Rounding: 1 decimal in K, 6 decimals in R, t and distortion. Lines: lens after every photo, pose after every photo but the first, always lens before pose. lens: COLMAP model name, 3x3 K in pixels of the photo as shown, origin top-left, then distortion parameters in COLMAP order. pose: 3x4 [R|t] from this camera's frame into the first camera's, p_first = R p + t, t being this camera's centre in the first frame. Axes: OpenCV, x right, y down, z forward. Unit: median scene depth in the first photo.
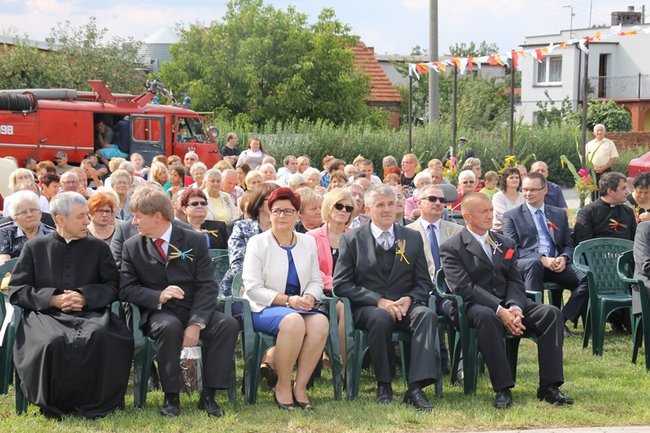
lens RADIAL K [[1640.8, 0, 325.0], [0, 1640.8, 216.5], [0, 0, 1]] dist [0.547529, 0.145508]
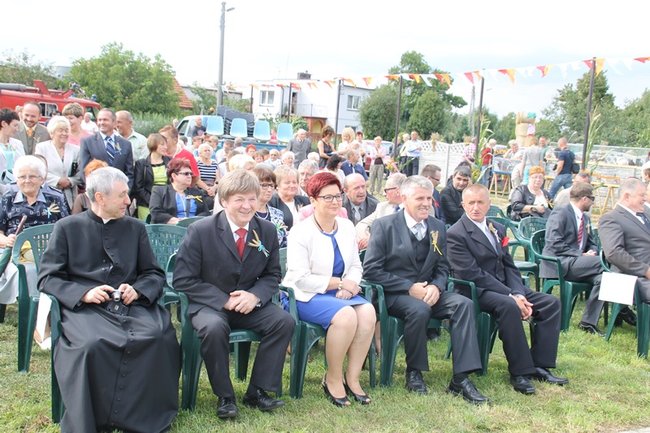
lens RADIAL K [[776.8, 0, 325.0], [0, 776.8, 216.5], [0, 0, 1]] dist [-0.017864, -0.008906]
pose [[0.968341, 0.038784, 0.246599, -0.134413], [-0.054061, 0.996995, 0.055480, -0.016313], [-0.243706, -0.067055, 0.967528, 0.531171]]
